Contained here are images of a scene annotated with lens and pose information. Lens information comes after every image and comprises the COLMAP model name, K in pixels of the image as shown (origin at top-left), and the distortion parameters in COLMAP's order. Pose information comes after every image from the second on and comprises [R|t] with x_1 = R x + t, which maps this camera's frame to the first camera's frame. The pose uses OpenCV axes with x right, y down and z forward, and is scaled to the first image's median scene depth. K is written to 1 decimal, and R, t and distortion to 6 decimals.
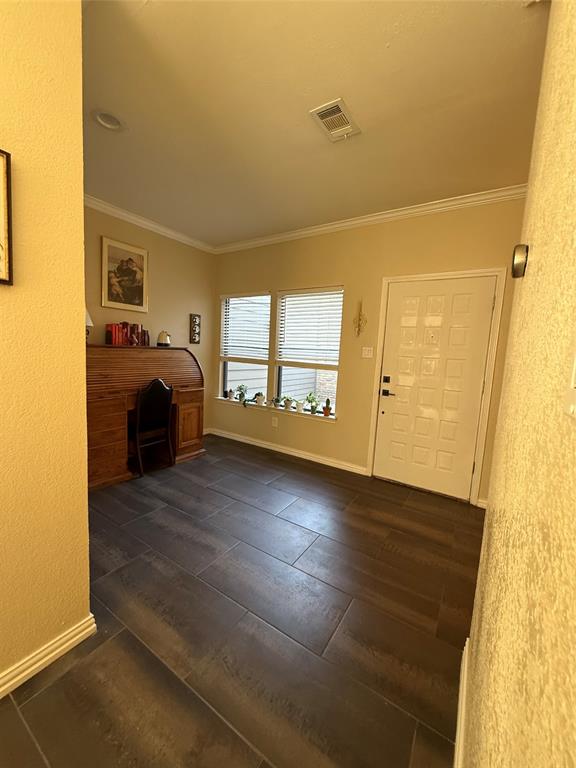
lens RADIAL K [[306.7, 0, 287.1], [0, 306.7, 382.5], [0, 0, 1]] dist [-0.000626, -0.000074]
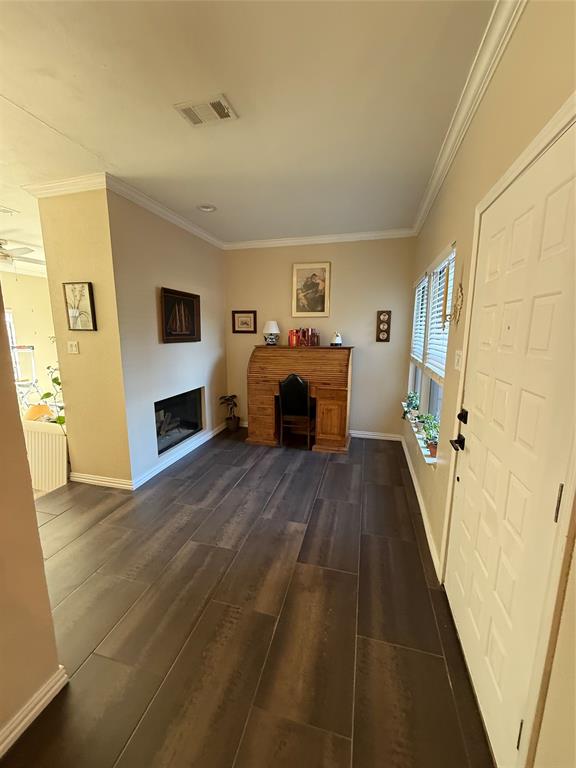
lens RADIAL K [[306.7, 0, 287.5], [0, 306.7, 383.5], [0, 0, 1]] dist [-0.000626, -0.000074]
pose [[0.305630, 0.115046, -0.945175, 0.660337], [-0.086180, 0.991942, 0.092871, -0.078619], [0.948242, 0.053071, 0.313081, 0.547234]]
